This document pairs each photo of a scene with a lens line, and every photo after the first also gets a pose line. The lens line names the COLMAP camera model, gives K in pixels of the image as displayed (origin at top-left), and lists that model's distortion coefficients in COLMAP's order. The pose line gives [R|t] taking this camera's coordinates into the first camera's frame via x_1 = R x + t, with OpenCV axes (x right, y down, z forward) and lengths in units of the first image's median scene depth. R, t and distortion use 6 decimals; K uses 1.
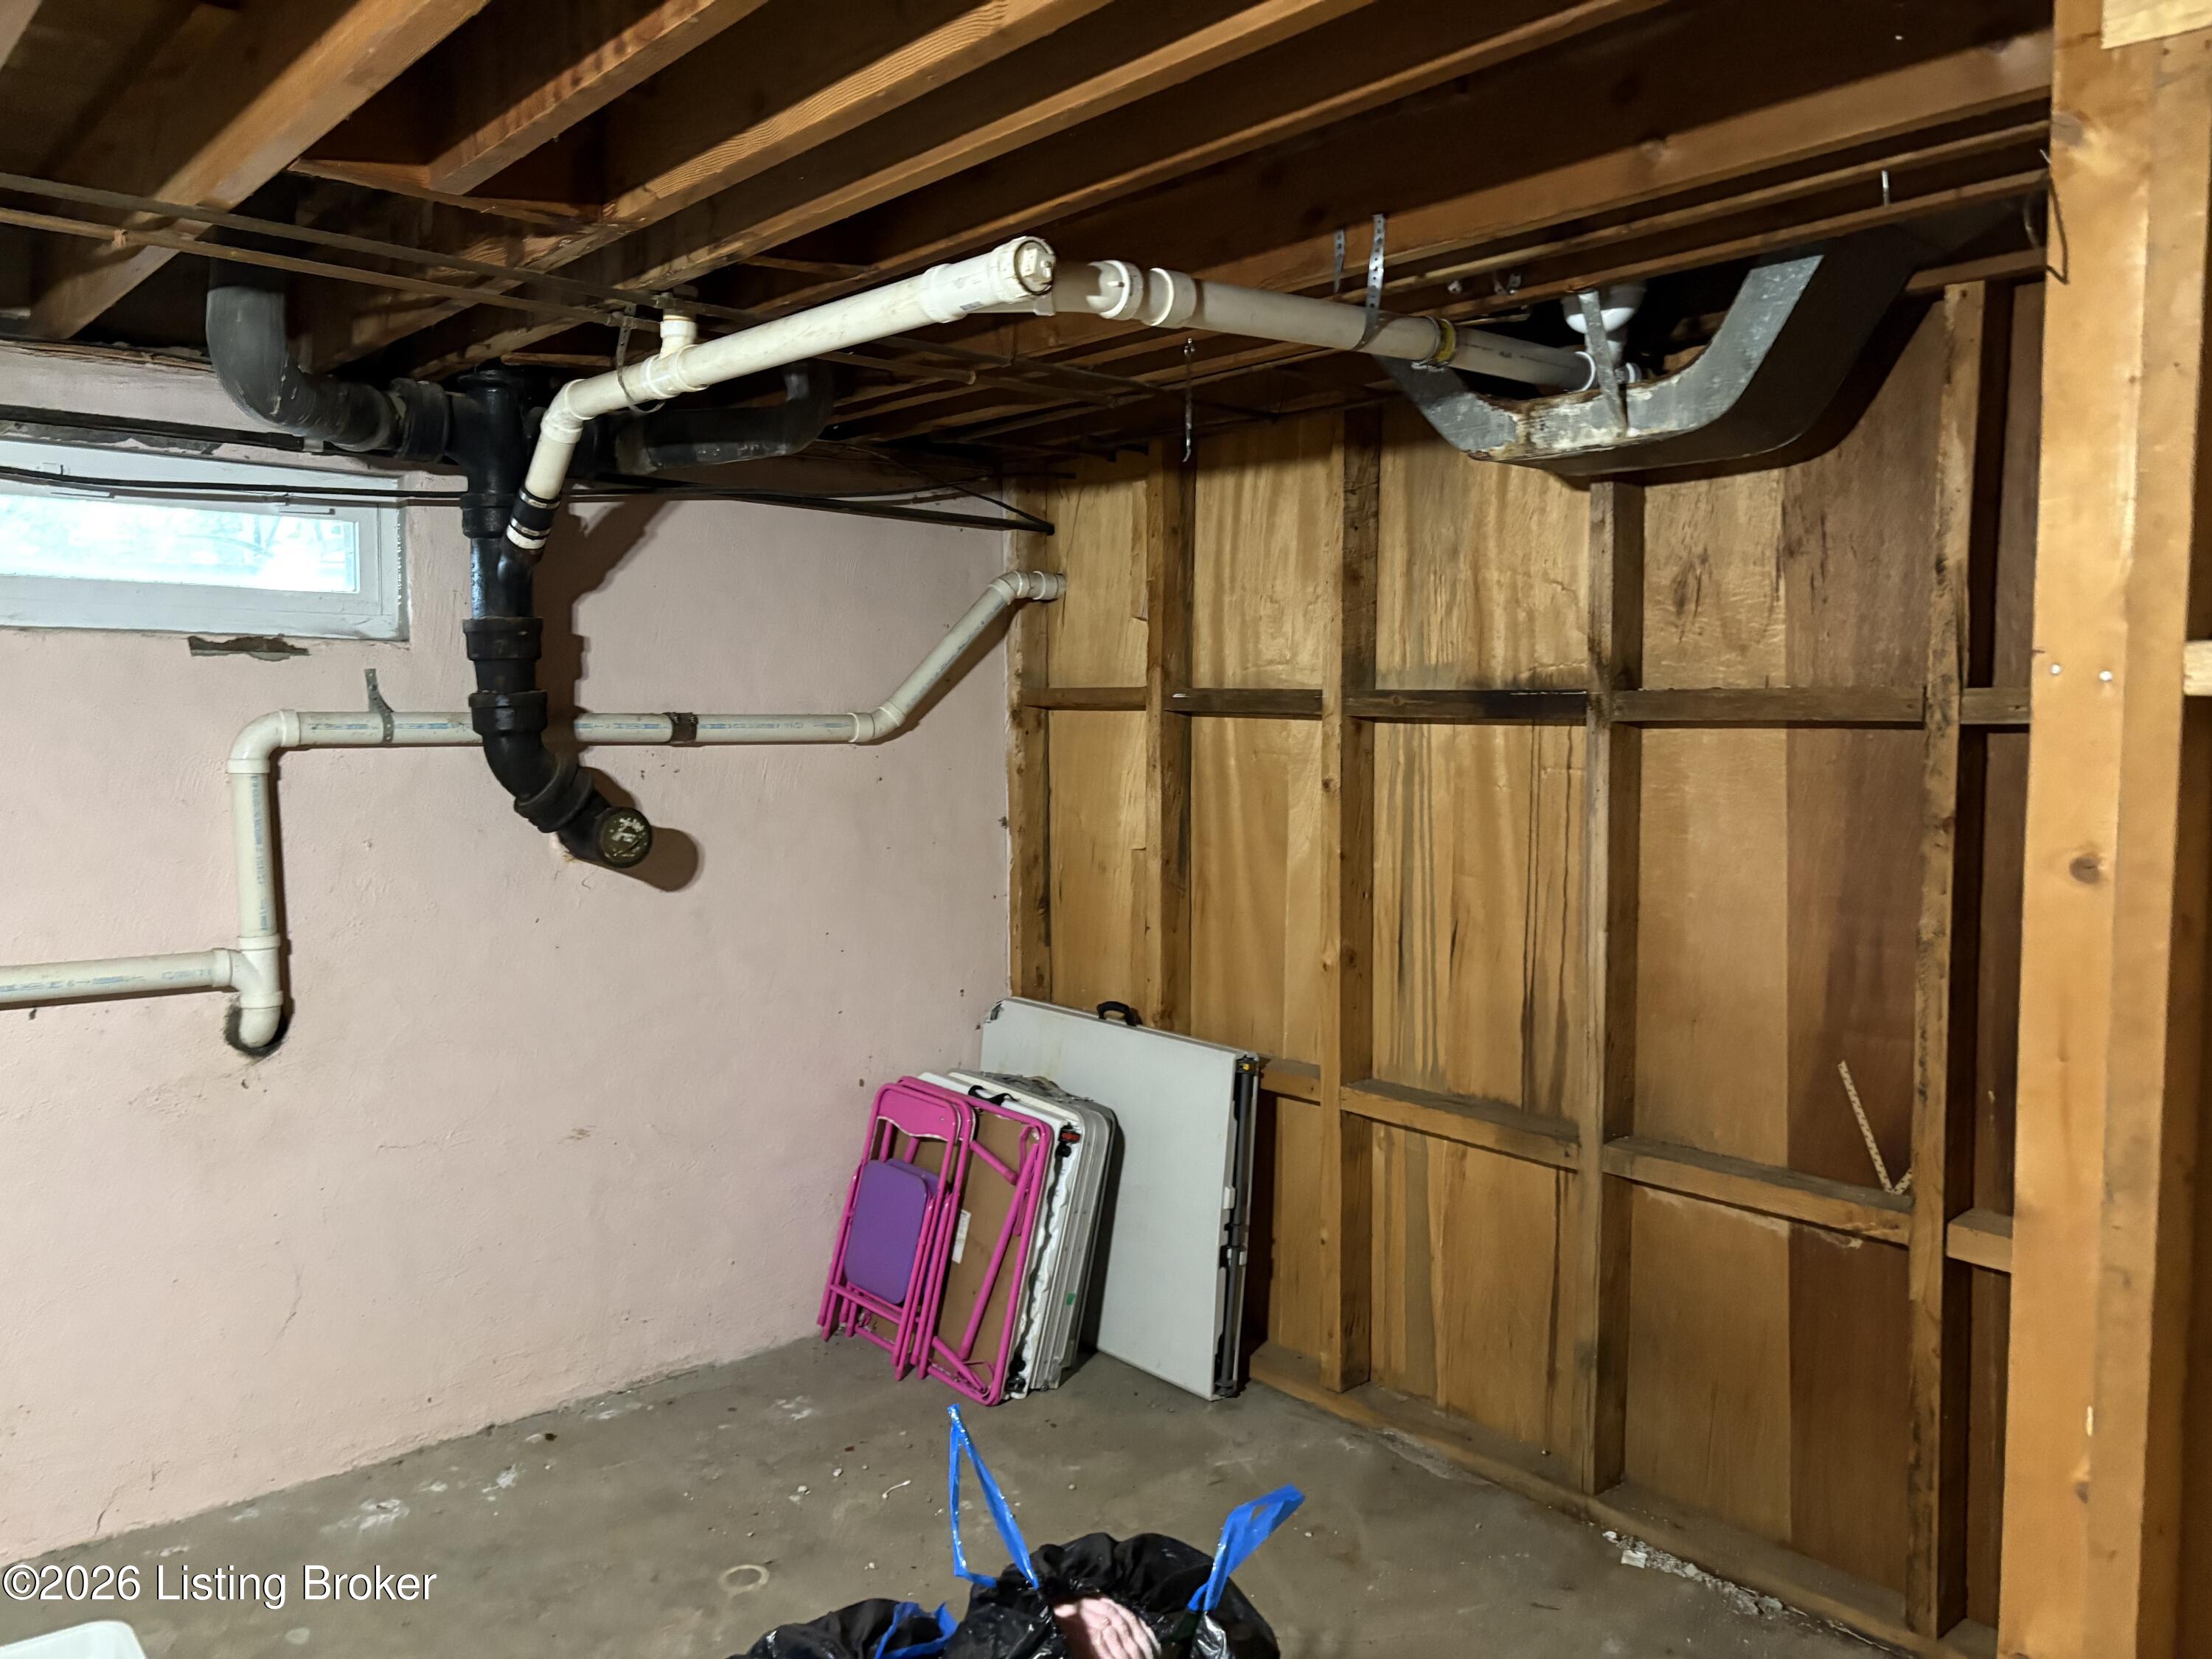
lens RADIAL K [[1666.1, 0, 1107.3], [0, 1666.1, 829.0], [0, 0, 1]] dist [0.053384, -0.058052]
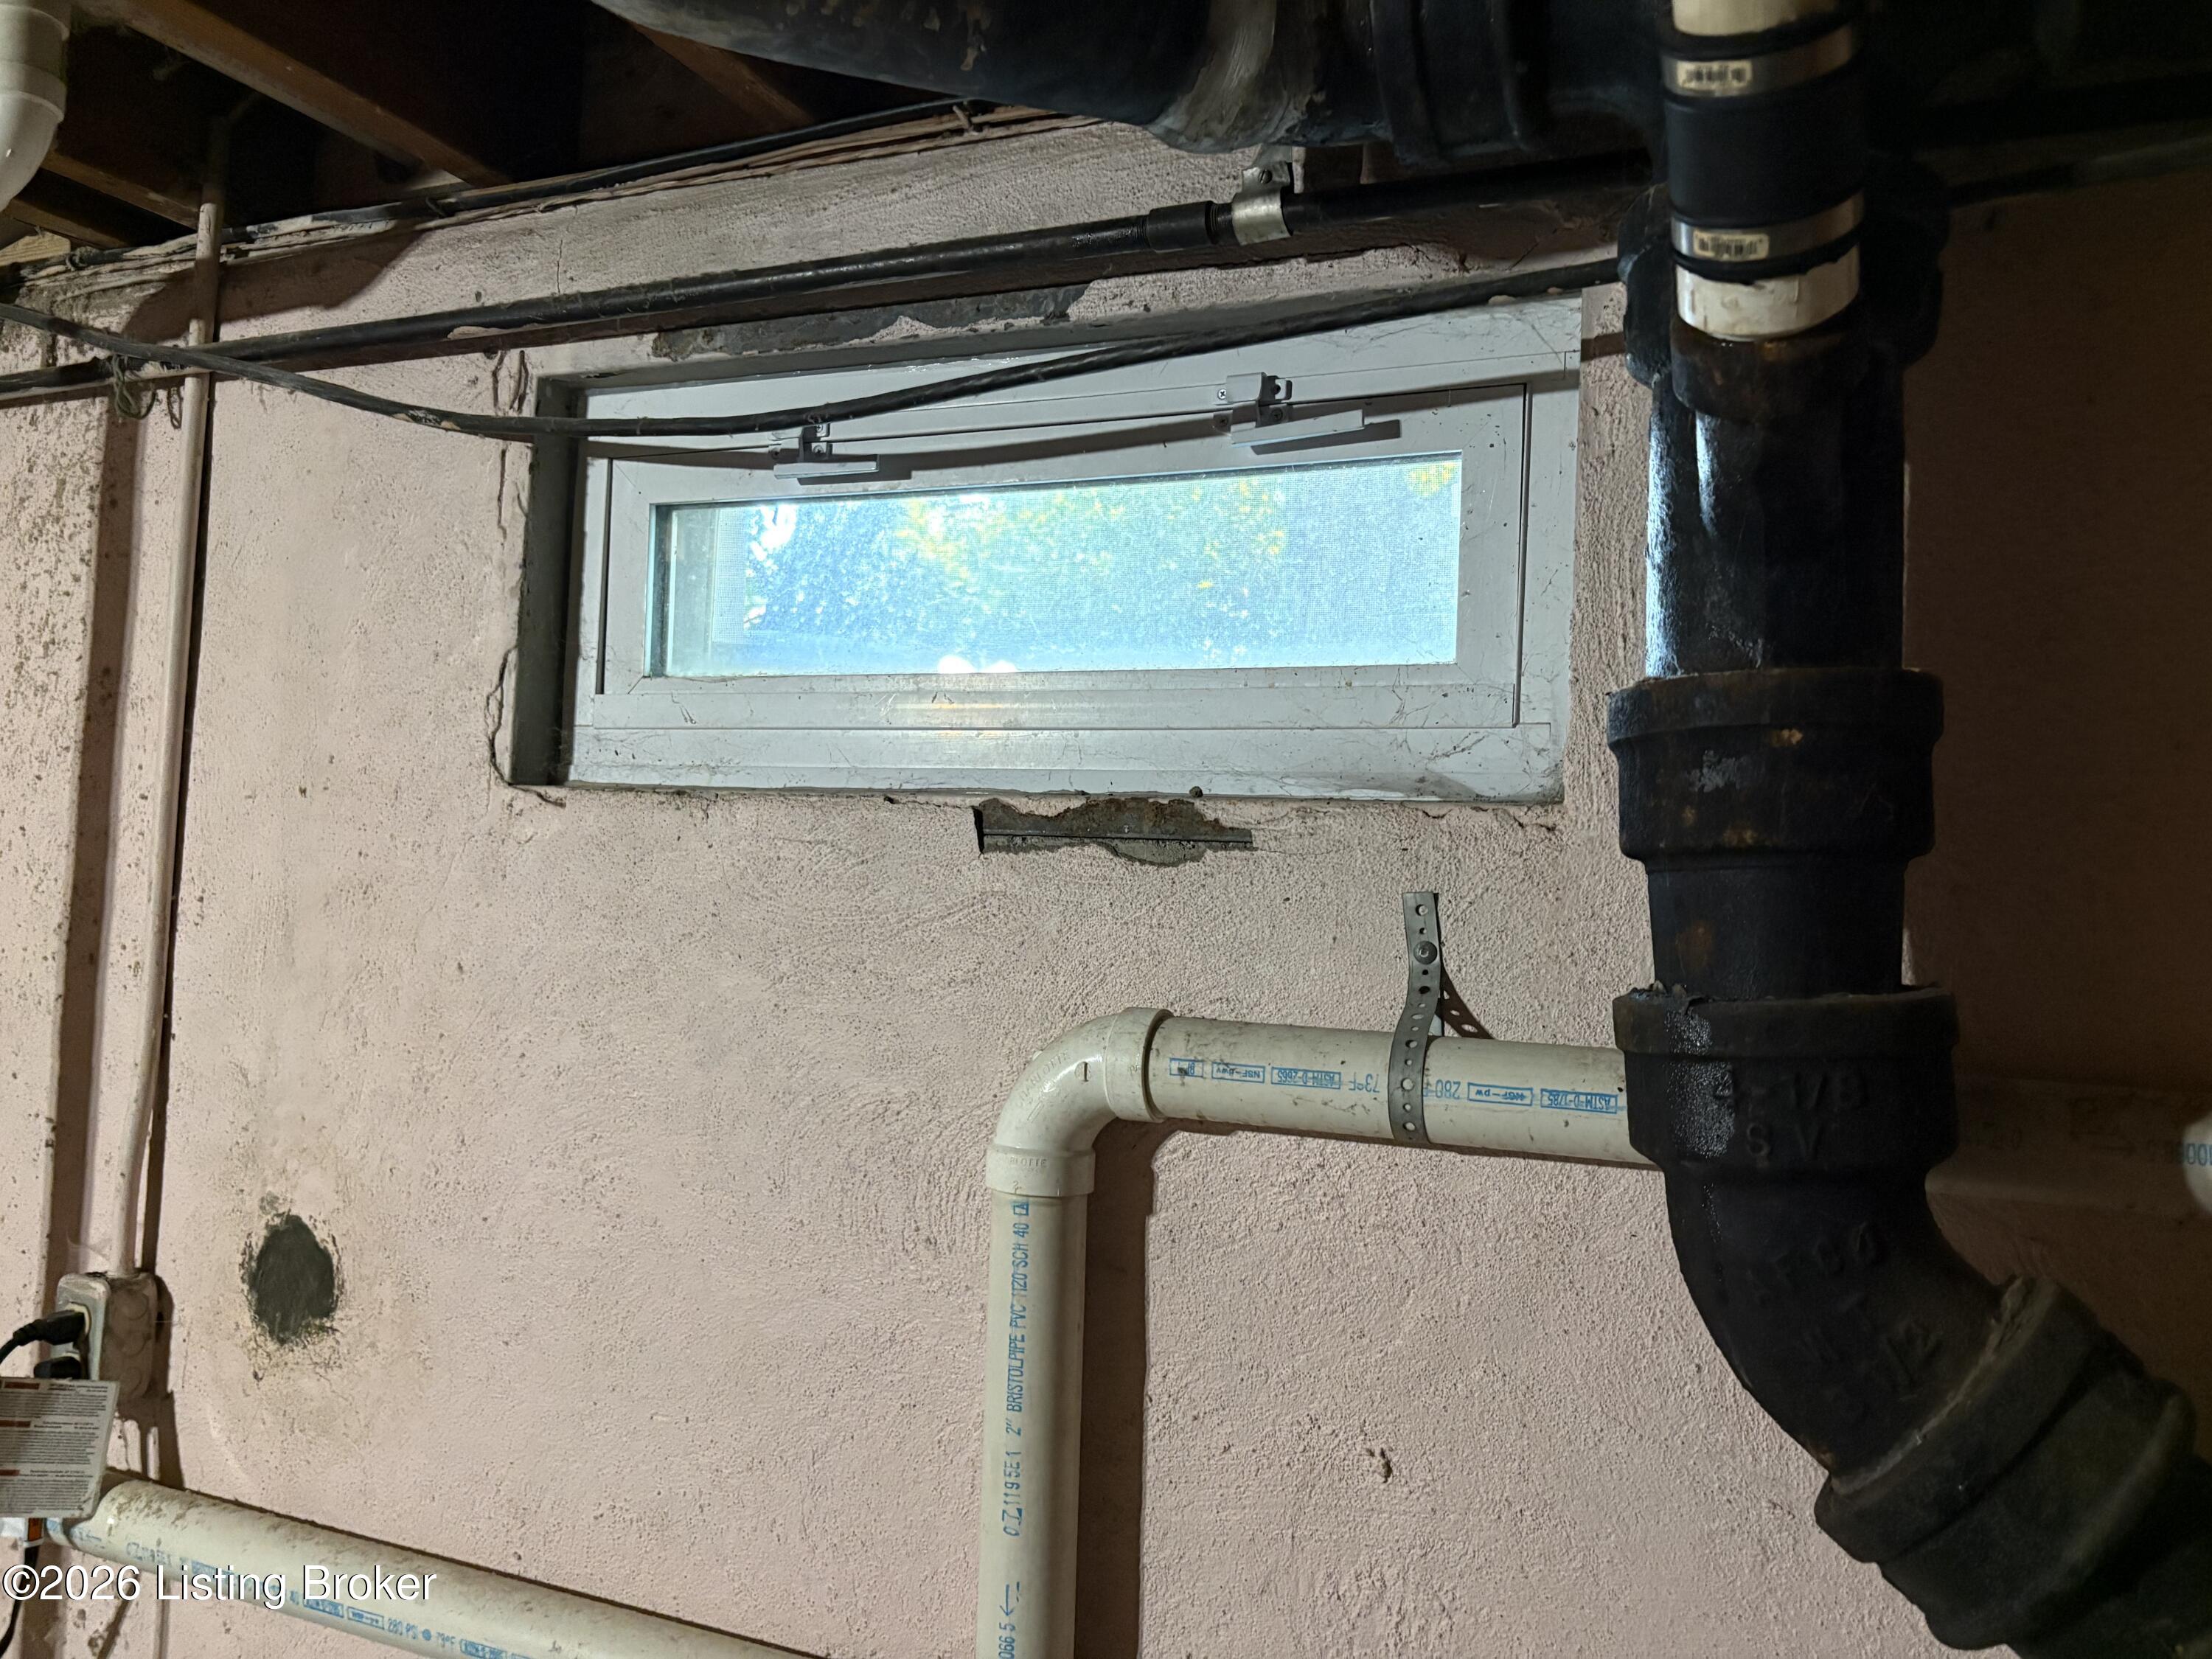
lens RADIAL K [[1666.1, 0, 1149.4], [0, 1666.1, 827.2], [0, 0, 1]] dist [0.053384, -0.058052]
pose [[0.429364, -0.028590, -0.902679, -0.184528], [-0.098246, 0.992089, -0.078153, -0.080189], [0.897772, 0.122241, 0.423158, 0.844965]]
